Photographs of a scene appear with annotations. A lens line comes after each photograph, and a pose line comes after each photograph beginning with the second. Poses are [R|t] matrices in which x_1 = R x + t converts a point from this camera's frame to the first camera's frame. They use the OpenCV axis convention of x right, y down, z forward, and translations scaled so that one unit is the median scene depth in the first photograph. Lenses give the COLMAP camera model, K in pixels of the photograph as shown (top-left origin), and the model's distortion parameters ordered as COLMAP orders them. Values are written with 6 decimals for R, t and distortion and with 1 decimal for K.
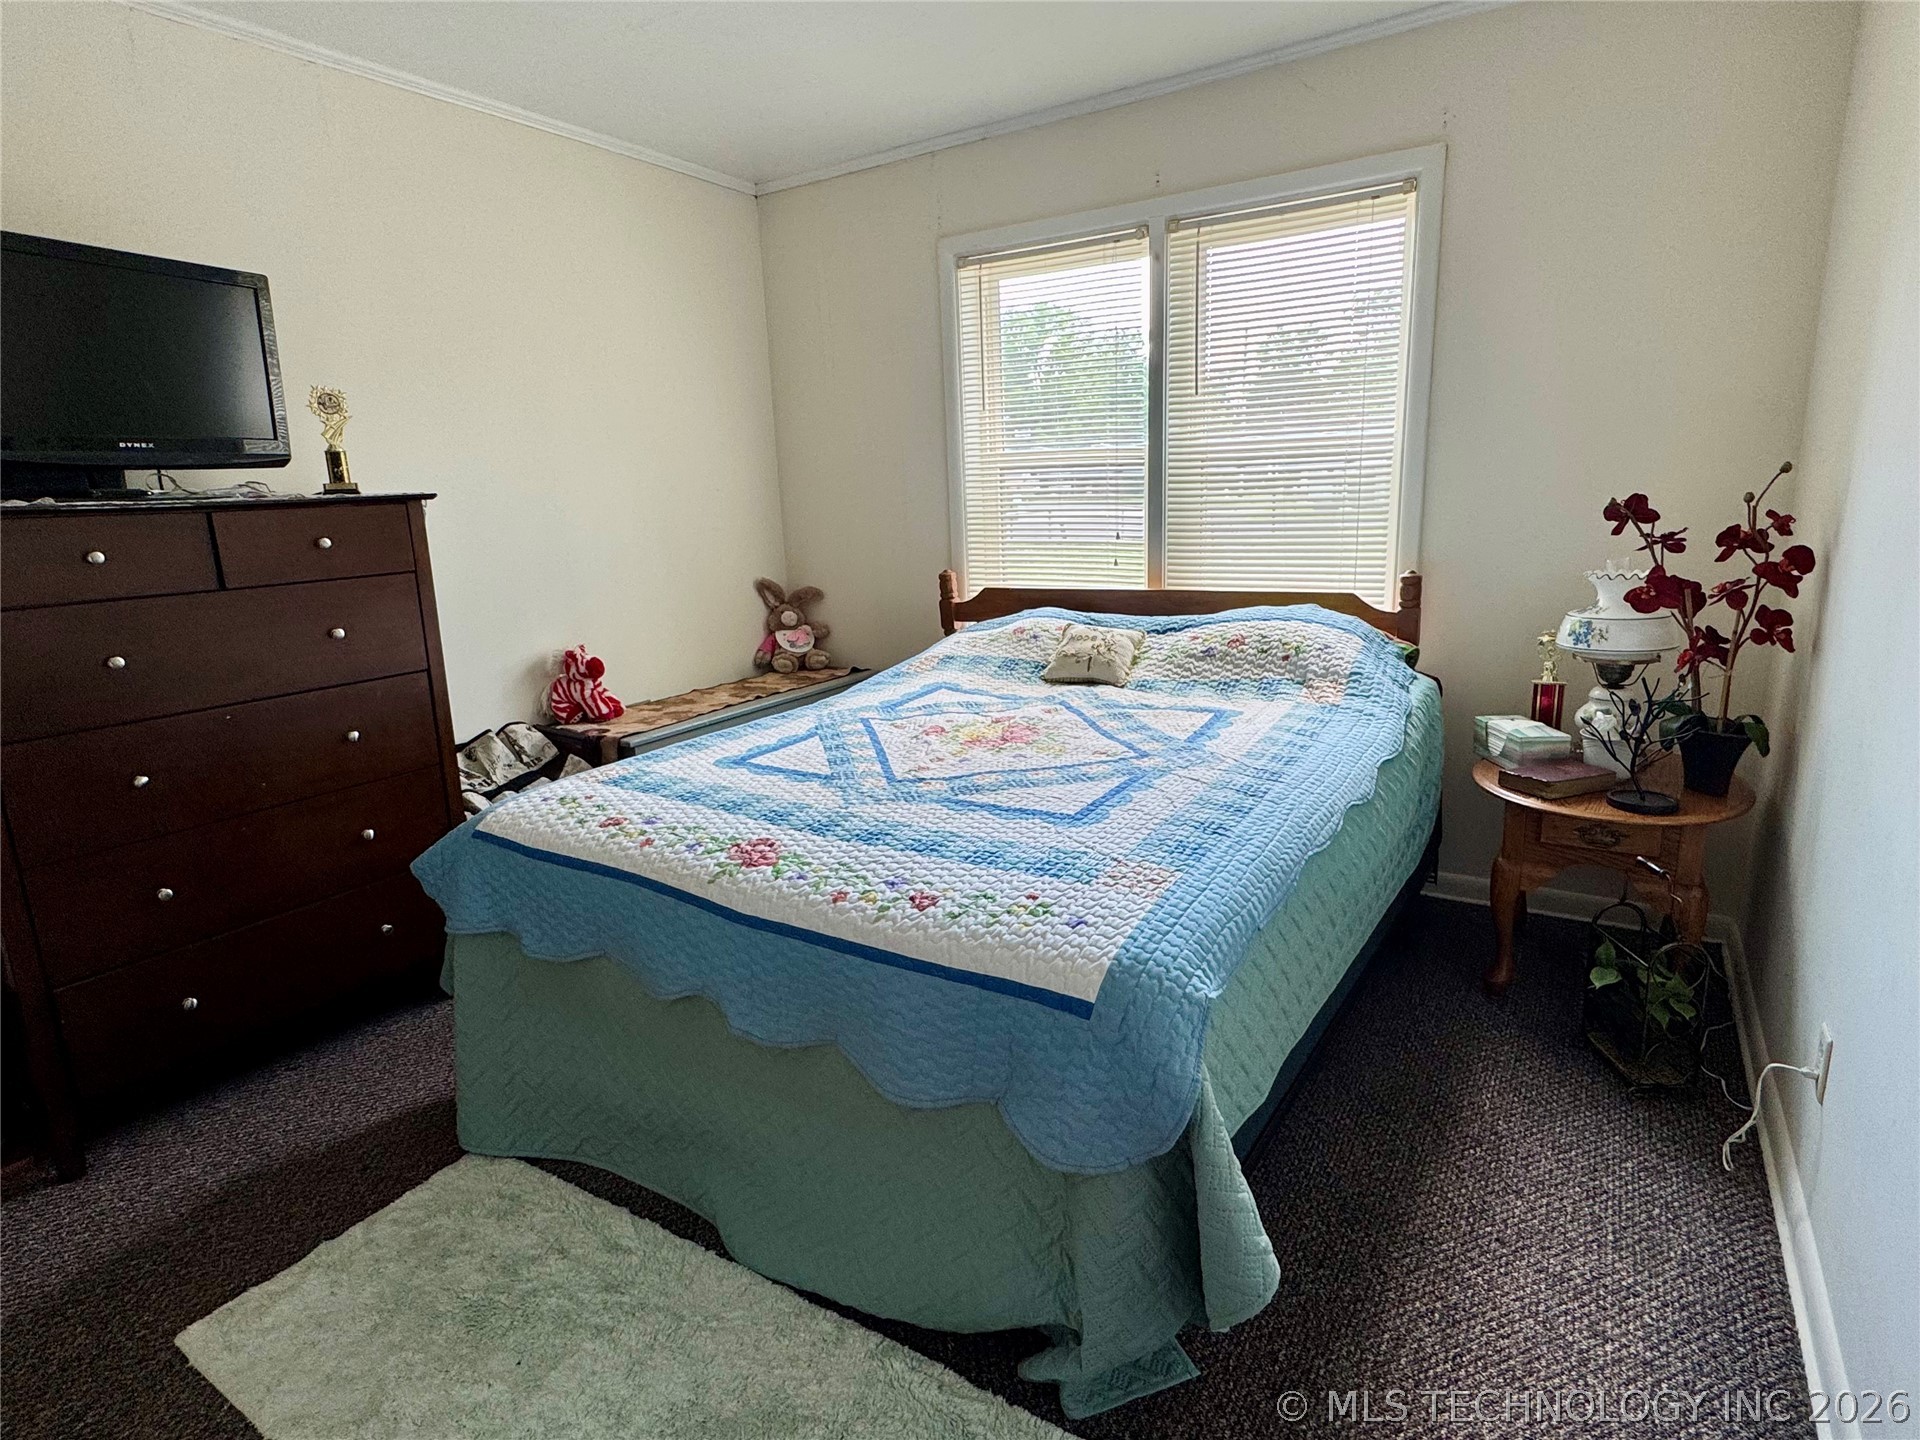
lens RADIAL K [[1000.5, 0, 956.9], [0, 1000.5, 717.9], [0, 0, 1]] dist [-0.005522, 0.003063]
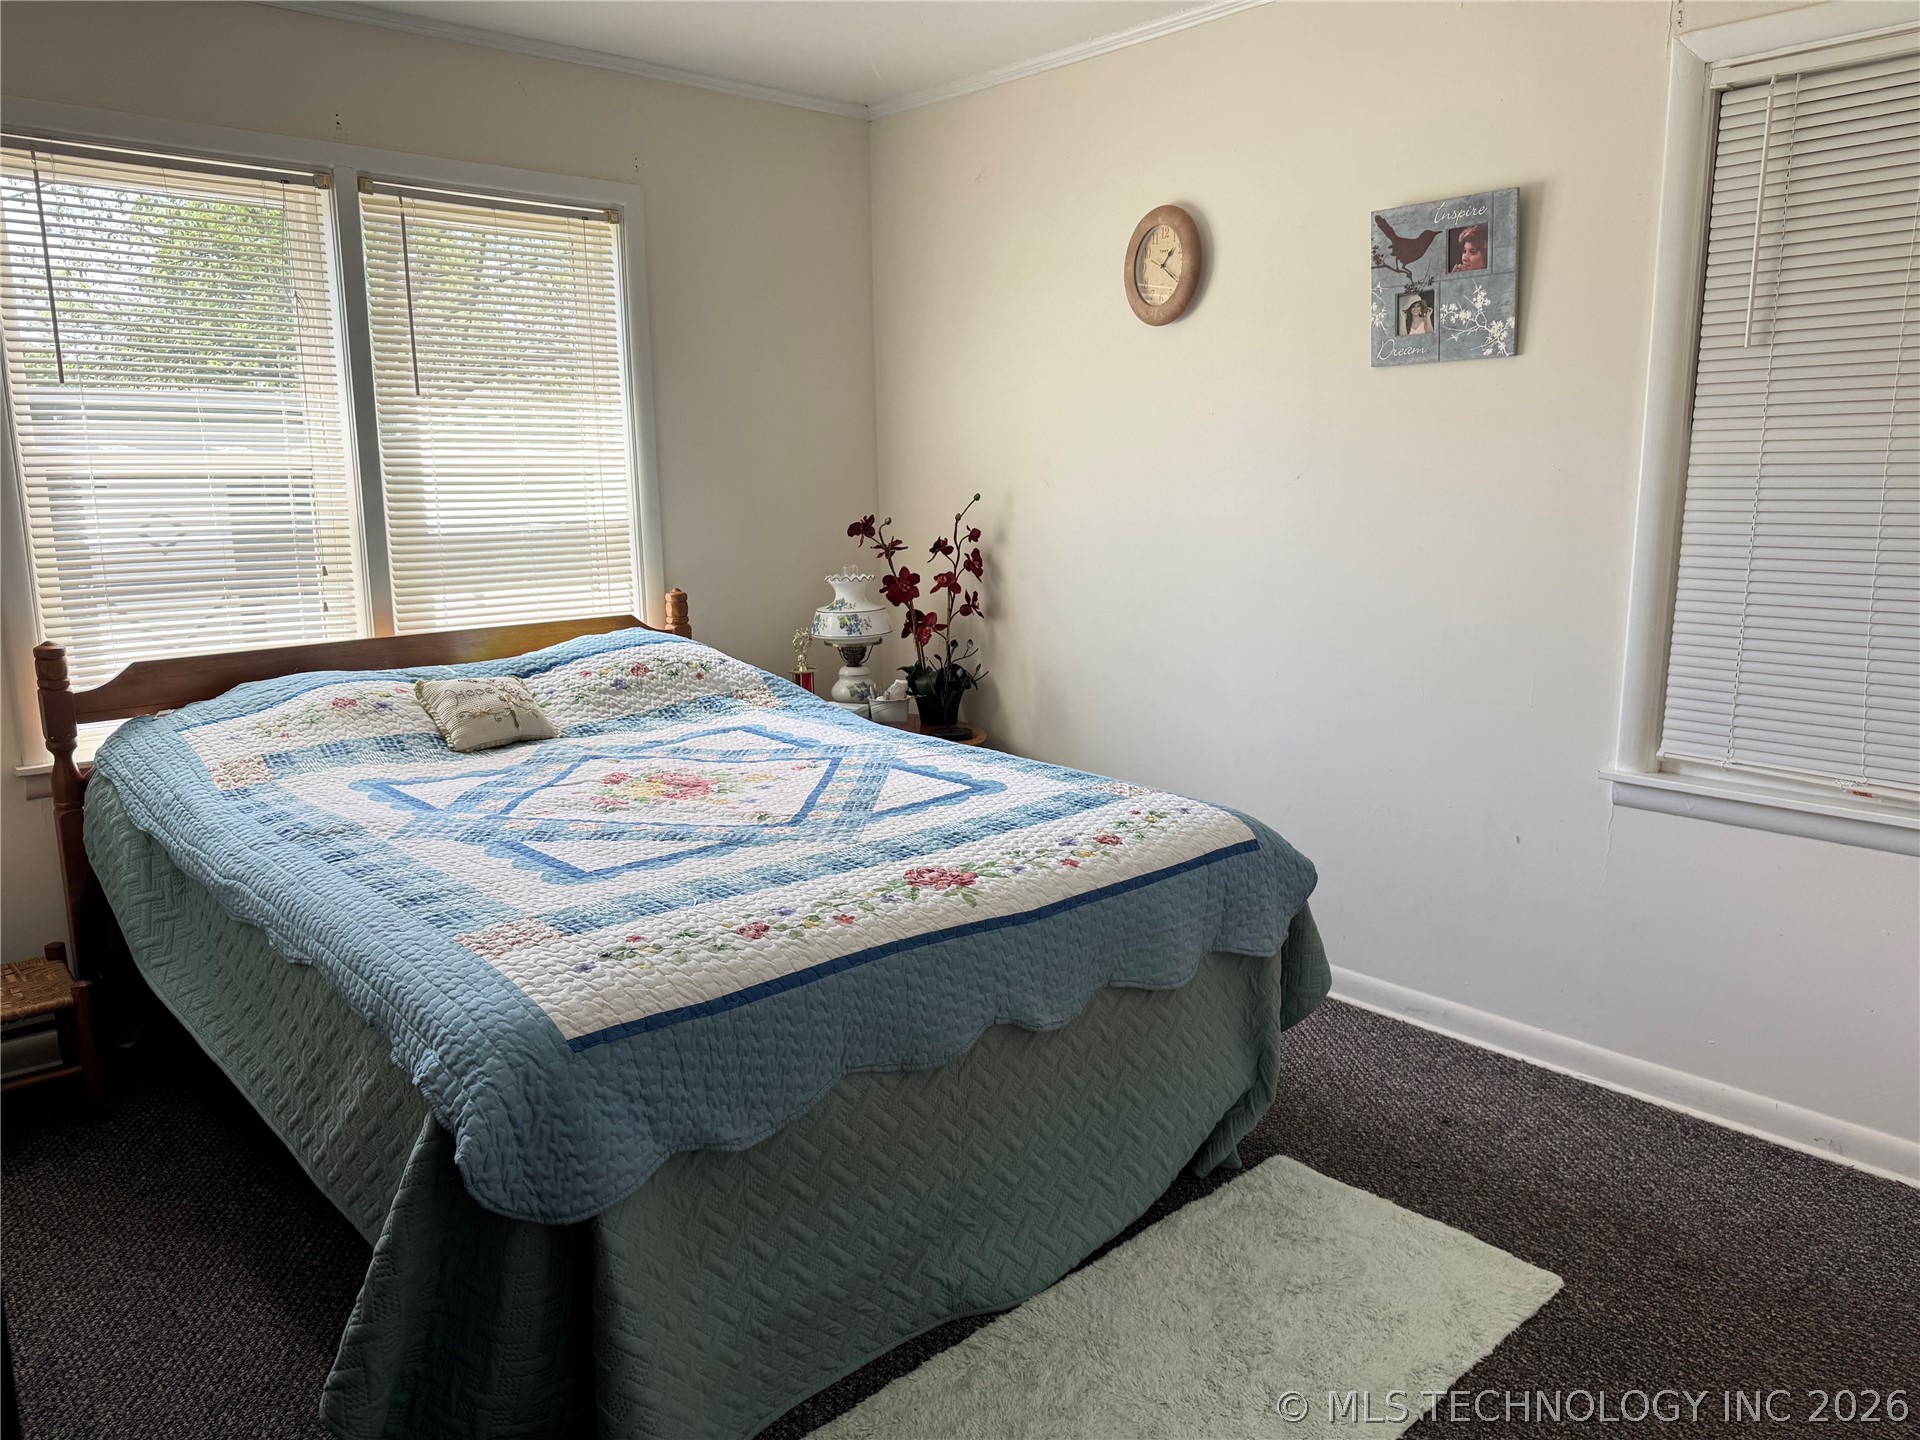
lens RADIAL K [[1348.5, 0, 955.4], [0, 1348.5, 716.4], [0, 0, 1]] dist [0.034667, -0.038649]
pose [[0.266067, -0.136923, 0.954181, -1.184722], [0.215907, 0.973177, 0.079445, -0.095810], [-0.939464, 0.184877, 0.288492, 0.499342]]
